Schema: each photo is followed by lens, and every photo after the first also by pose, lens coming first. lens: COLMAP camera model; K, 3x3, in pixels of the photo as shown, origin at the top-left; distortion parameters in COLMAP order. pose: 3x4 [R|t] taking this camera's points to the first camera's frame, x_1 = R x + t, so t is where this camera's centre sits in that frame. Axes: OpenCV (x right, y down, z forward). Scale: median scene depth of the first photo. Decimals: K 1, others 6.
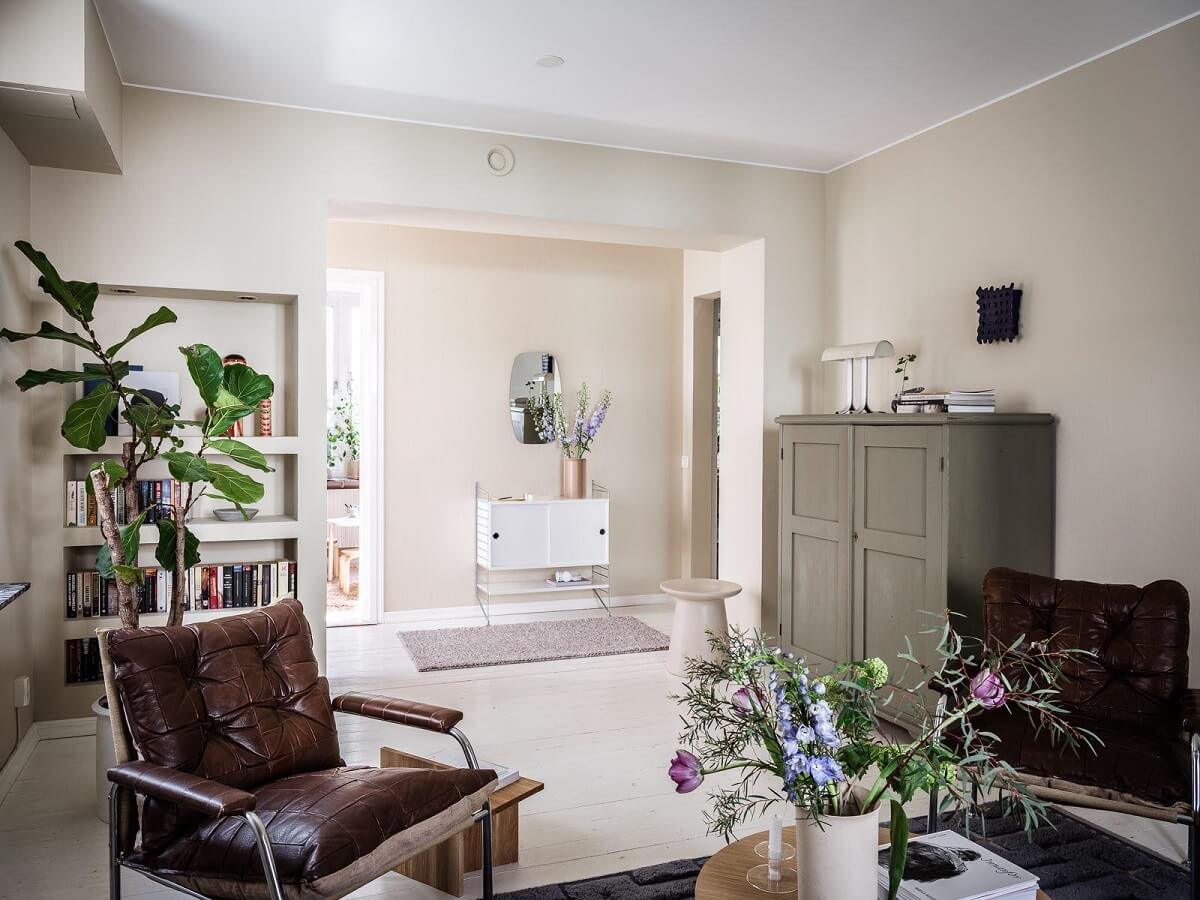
lens RADIAL K [[905.3, 0, 600.0], [0, 905.3, 450.0], [0, 0, 1]] dist [-0.001043, 0.007886]
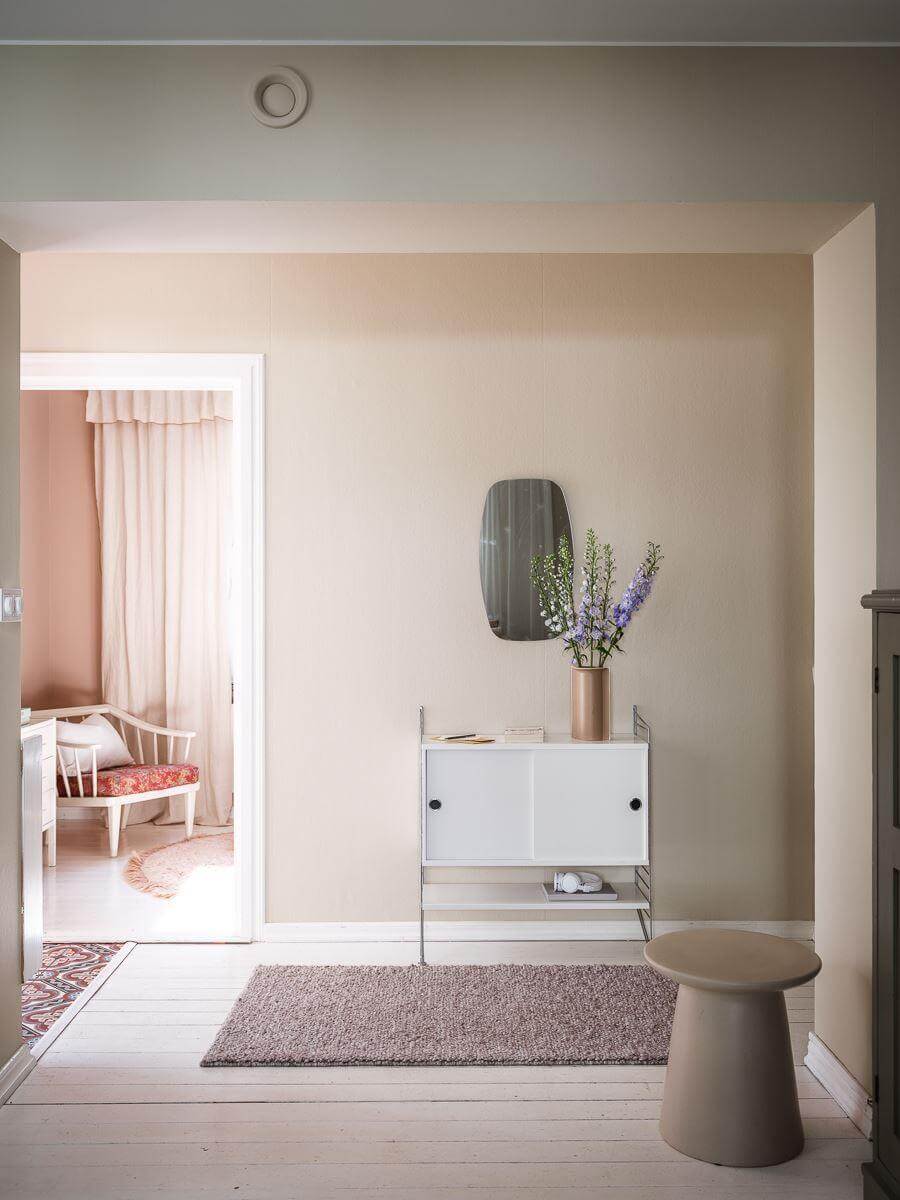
lens RADIAL K [[1208.3, 0, 450.0], [0, 1208.3, 600.0], [0, 0, 1]] dist [-0.009573, -0.035032]
pose [[0.934243, -0.006875, -0.356572, 0.229314], [-0.001827, 0.999709, -0.024061, -0.020560], [0.356633, 0.023131, 0.933958, 0.422843]]
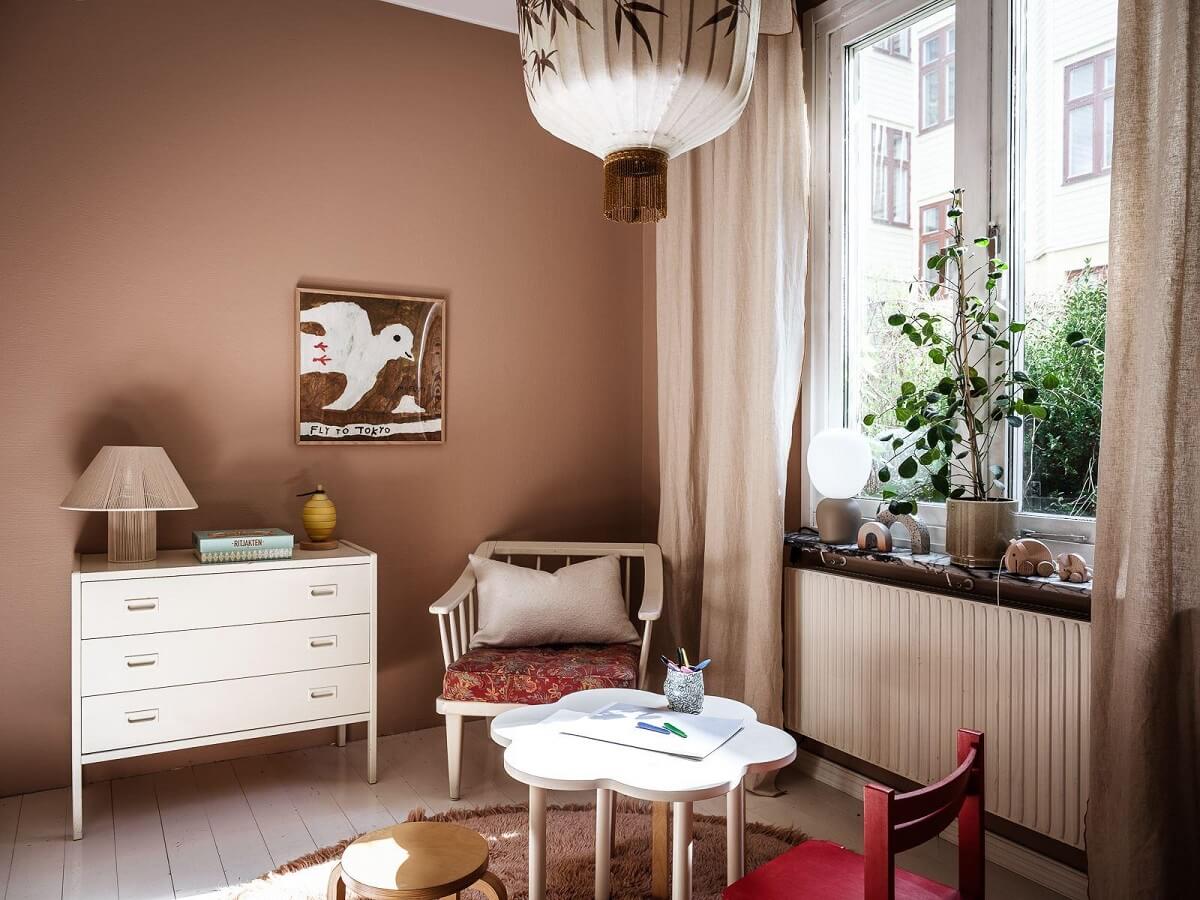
lens RADIAL K [[905.3, 0, 600.0], [0, 905.3, 450.0], [0, 0, 1]] dist [-0.001043, 0.007886]
pose [[0.144431, 0.004368, -0.989505, -0.018958], [-0.025652, 0.999671, 0.000669, 0.001198], [0.989182, 0.025286, 0.144496, 1.671677]]
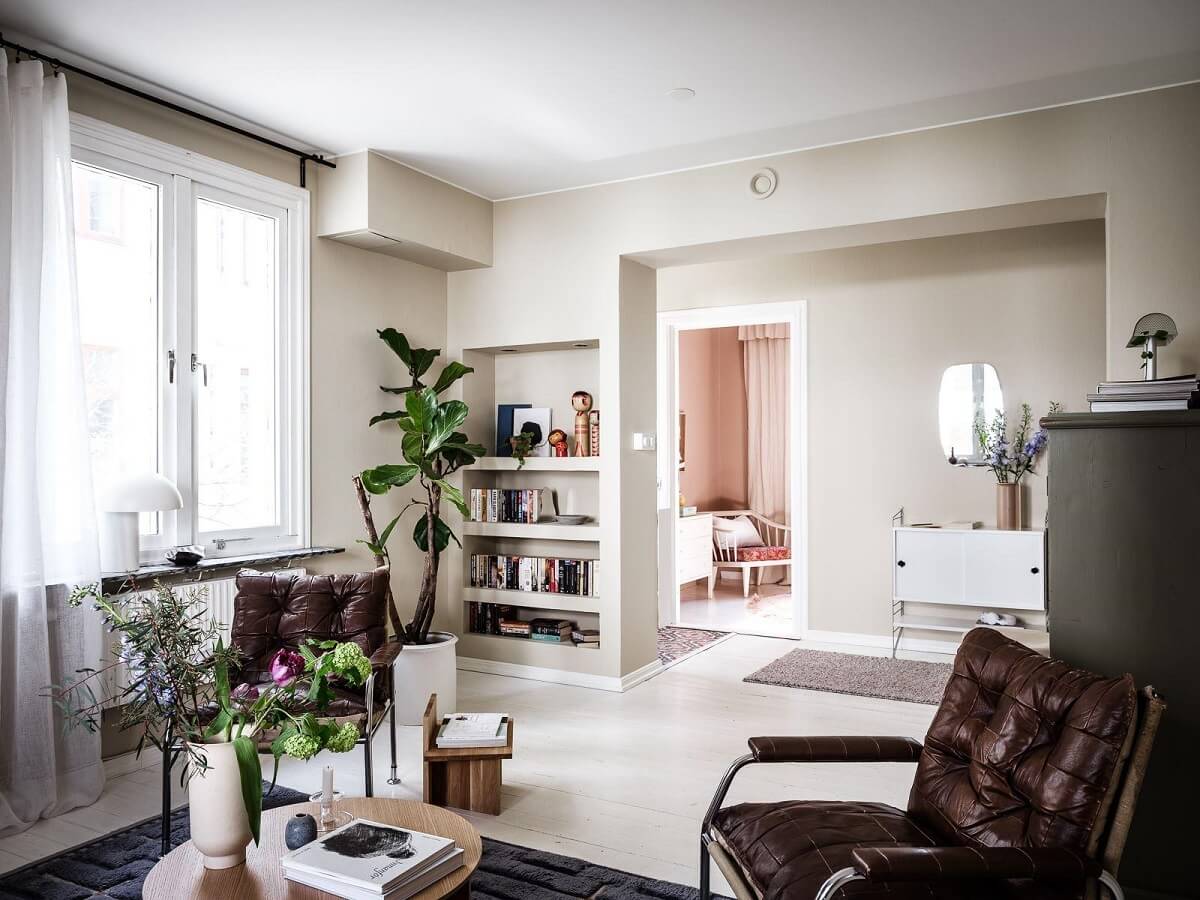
lens RADIAL K [[909.5, 0, 611.7], [0, 909.5, 460.9], [0, 0, 1]] dist [-0.030851, 0.001138]
pose [[0.642842, -0.005113, -0.765982, 0.582095], [-0.012530, 0.999774, -0.017189, 0.011414], [0.765896, 0.020647, 0.642632, 0.231510]]
